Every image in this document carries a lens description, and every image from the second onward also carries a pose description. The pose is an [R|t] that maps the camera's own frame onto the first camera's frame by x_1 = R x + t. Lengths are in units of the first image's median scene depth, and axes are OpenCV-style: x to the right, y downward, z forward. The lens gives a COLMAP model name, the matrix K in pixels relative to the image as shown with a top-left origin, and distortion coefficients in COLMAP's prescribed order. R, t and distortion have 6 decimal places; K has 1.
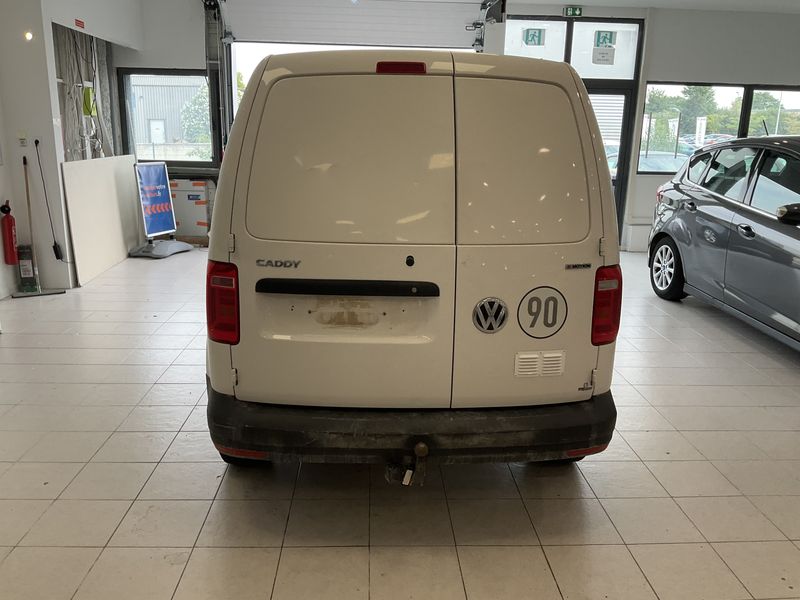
lens RADIAL K [[662.3, 0, 400.0], [0, 662.3, 300.0], [0, 0, 1]] dist [0.102455, -0.207956]
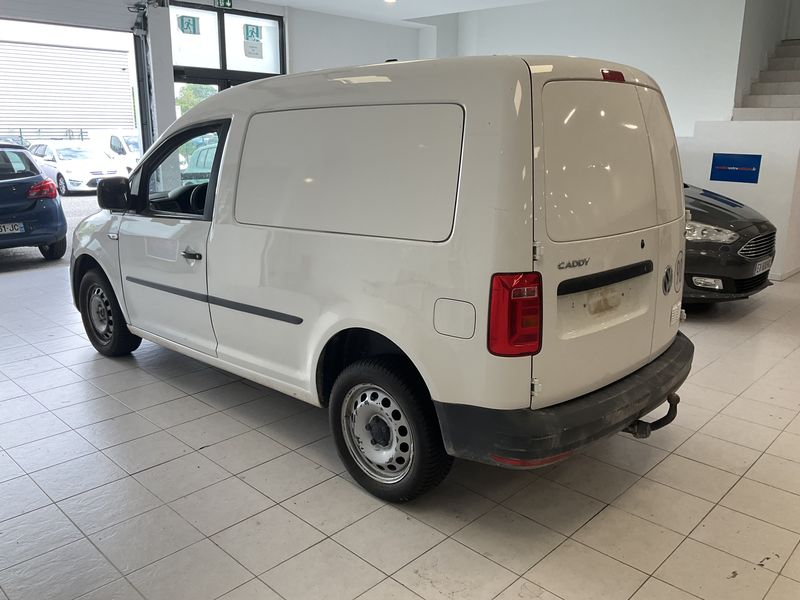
lens RADIAL K [[667.1, 0, 400.0], [0, 667.1, 300.0], [0, 0, 1]] dist [-0.003825, -0.006148]
pose [[0.729180, -0.185500, 0.658700, -0.984188], [0.173119, 0.981253, 0.084694, -0.123436], [-0.662062, 0.052276, 0.747623, 0.382654]]
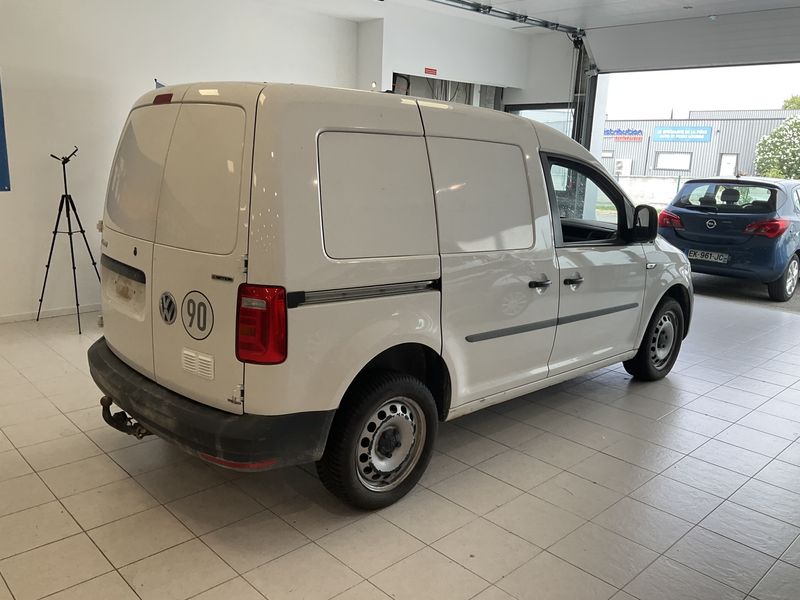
lens RADIAL K [[662.3, 0, 400.0], [0, 662.3, 300.0], [0, 0, 1]] dist [0.102455, -0.207956]
pose [[0.655052, 0.162198, -0.737969, 1.166917], [-0.198518, 0.979320, 0.039031, -0.107839], [0.729039, 0.120932, 0.673705, 0.485452]]
